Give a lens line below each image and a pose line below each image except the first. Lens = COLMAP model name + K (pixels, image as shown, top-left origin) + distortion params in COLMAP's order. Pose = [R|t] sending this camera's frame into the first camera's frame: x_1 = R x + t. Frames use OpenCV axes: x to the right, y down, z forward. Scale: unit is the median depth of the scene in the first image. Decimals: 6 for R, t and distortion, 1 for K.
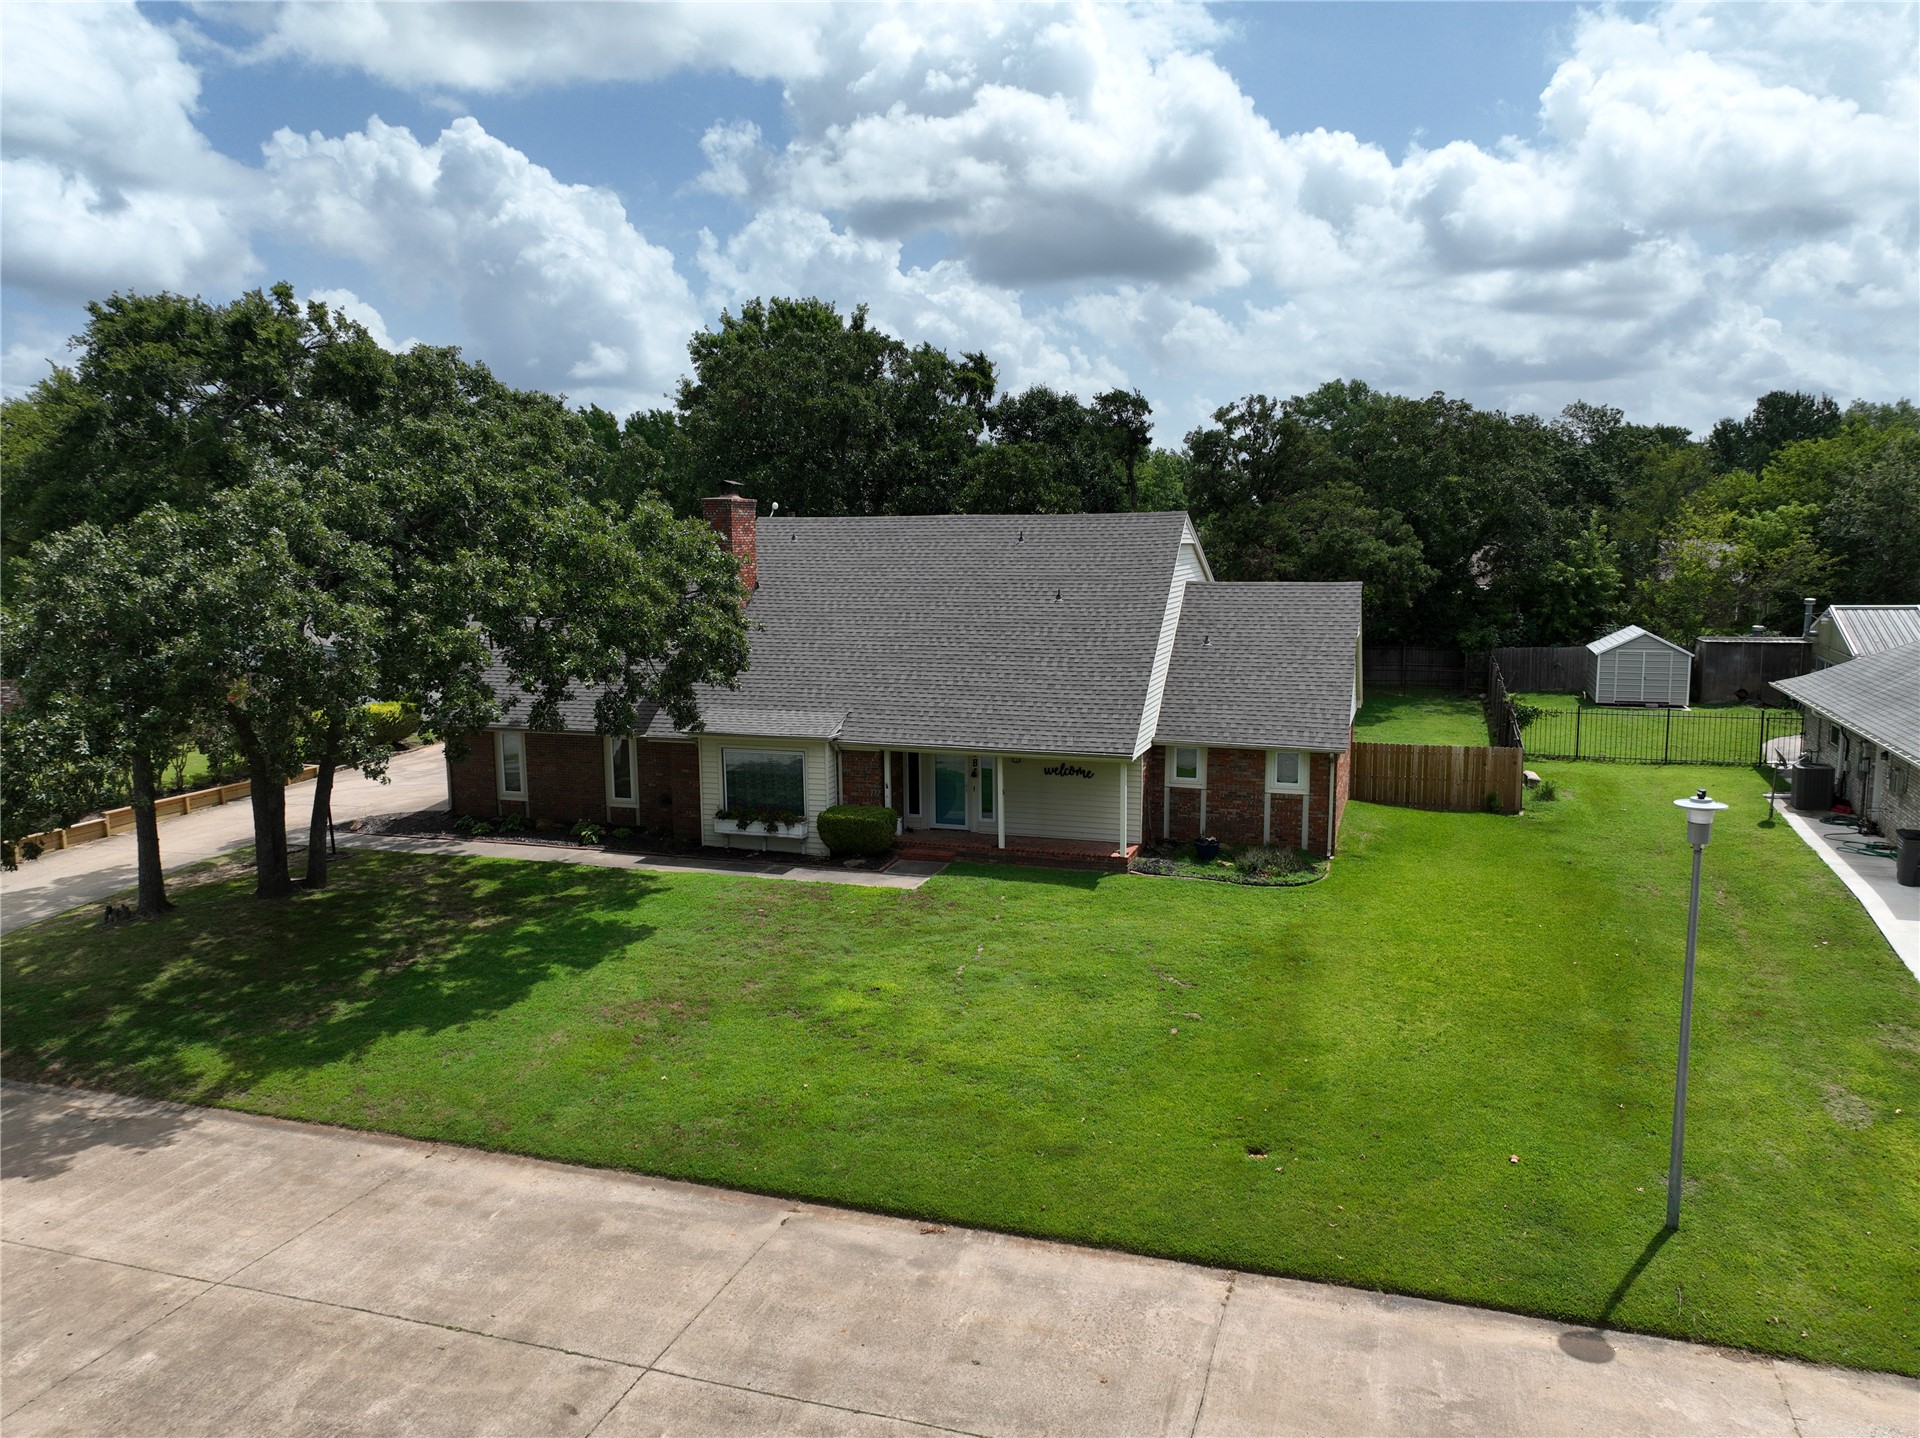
lens RADIAL K [[1345.9, 0, 968.7], [0, 1345.9, 723.9], [0, 0, 1]] dist [-0.002717, 0.020565]
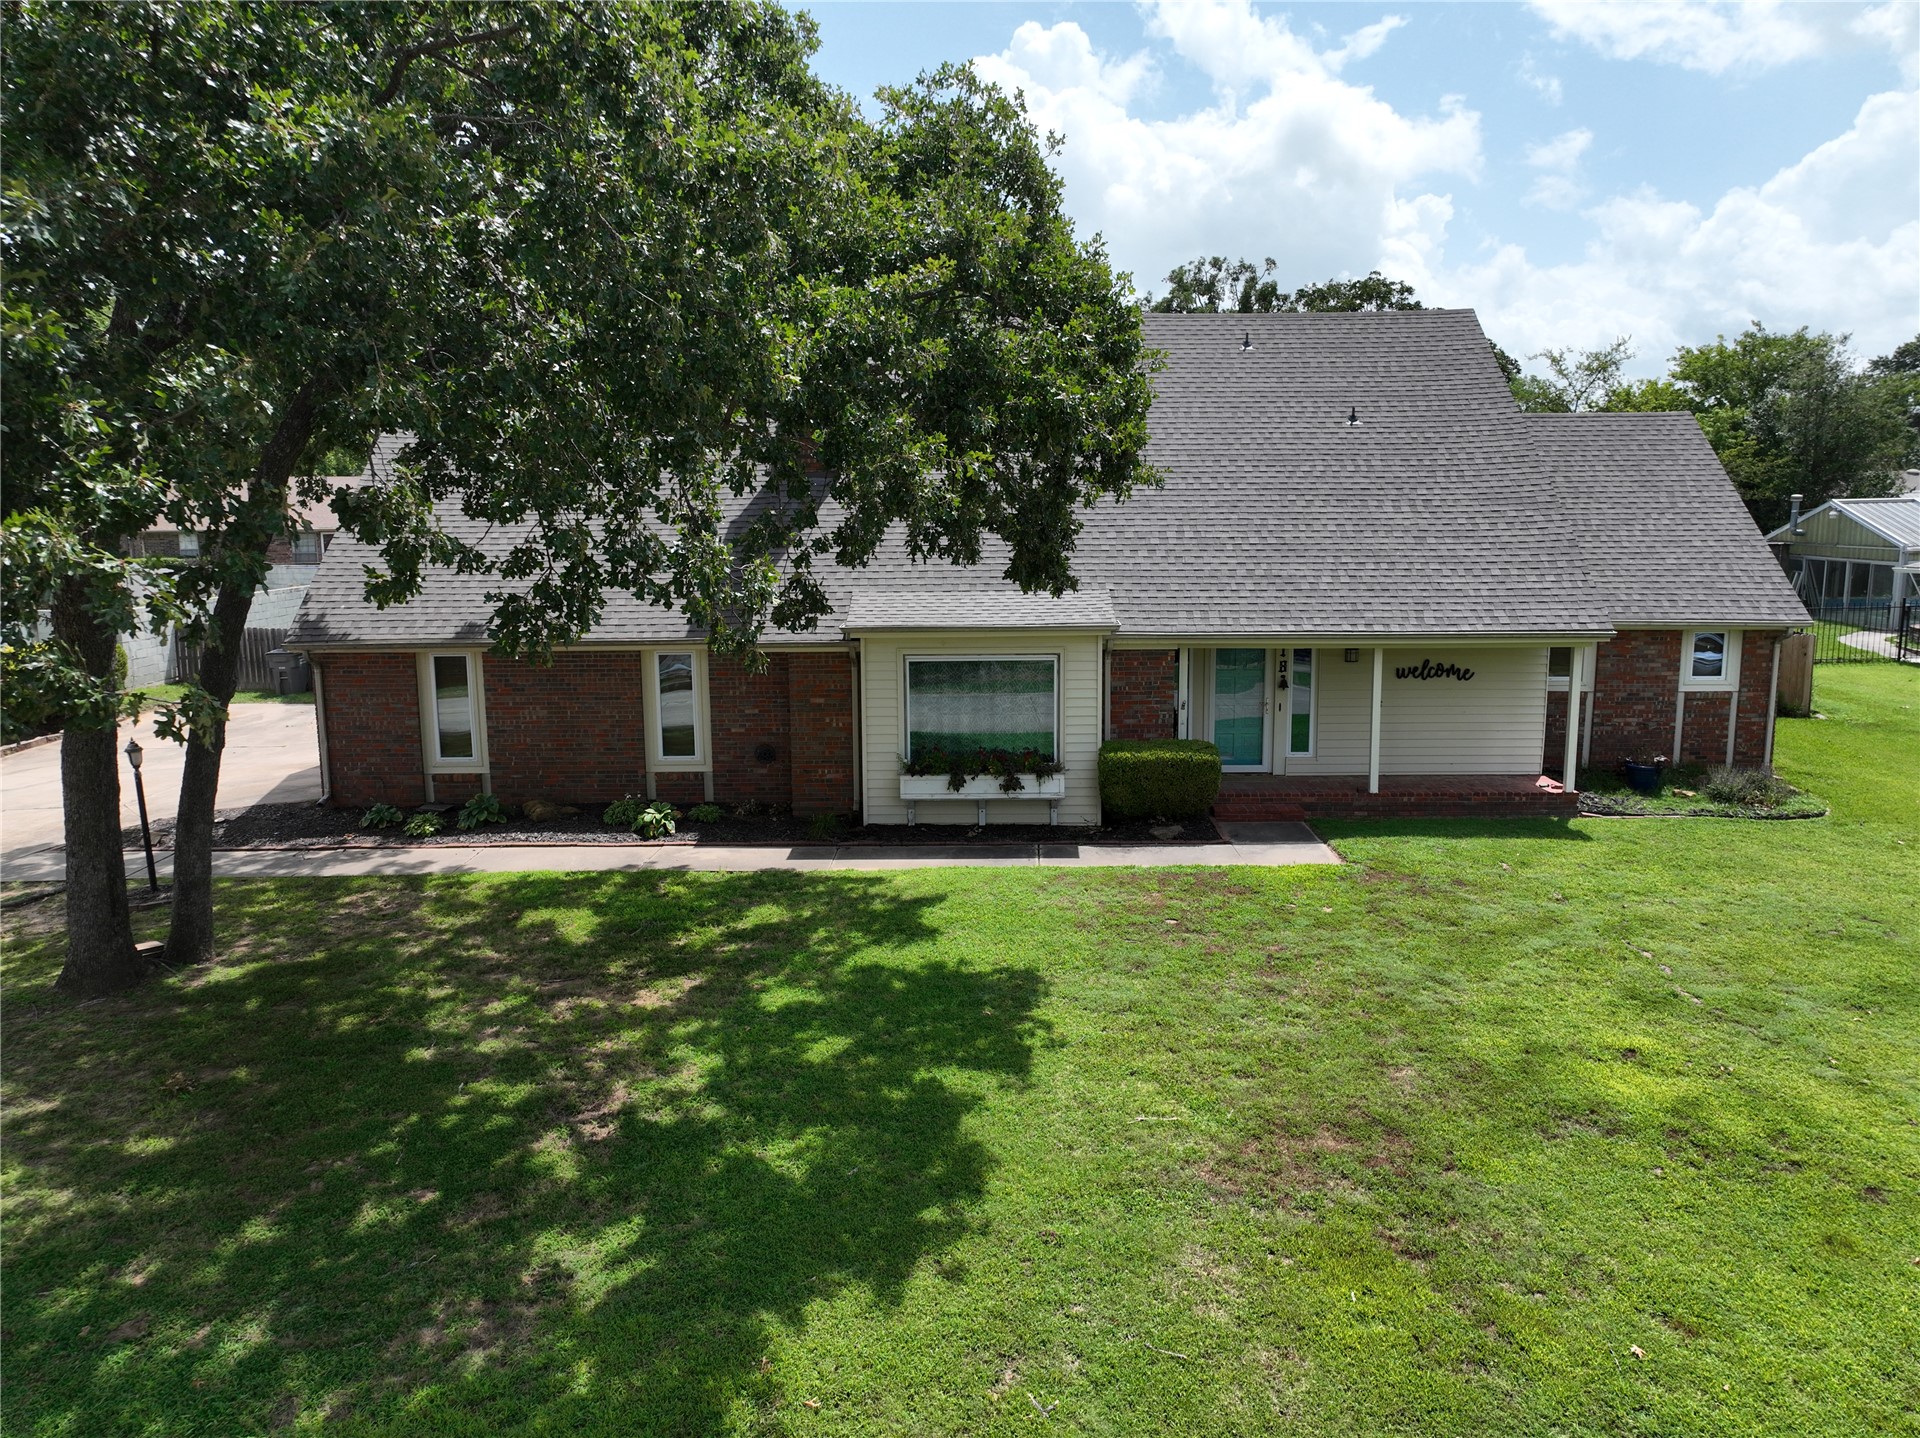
lens RADIAL K [[1345.9, 0, 940.9], [0, 1345.9, 719.9], [0, 0, 1]] dist [-0.002717, 0.020565]
pose [[0.956721, -0.044255, 0.287623, -0.378631], [0.042385, 0.999020, 0.012726, 0.044034], [-0.287905, 0.000015, 0.957659, 0.479412]]
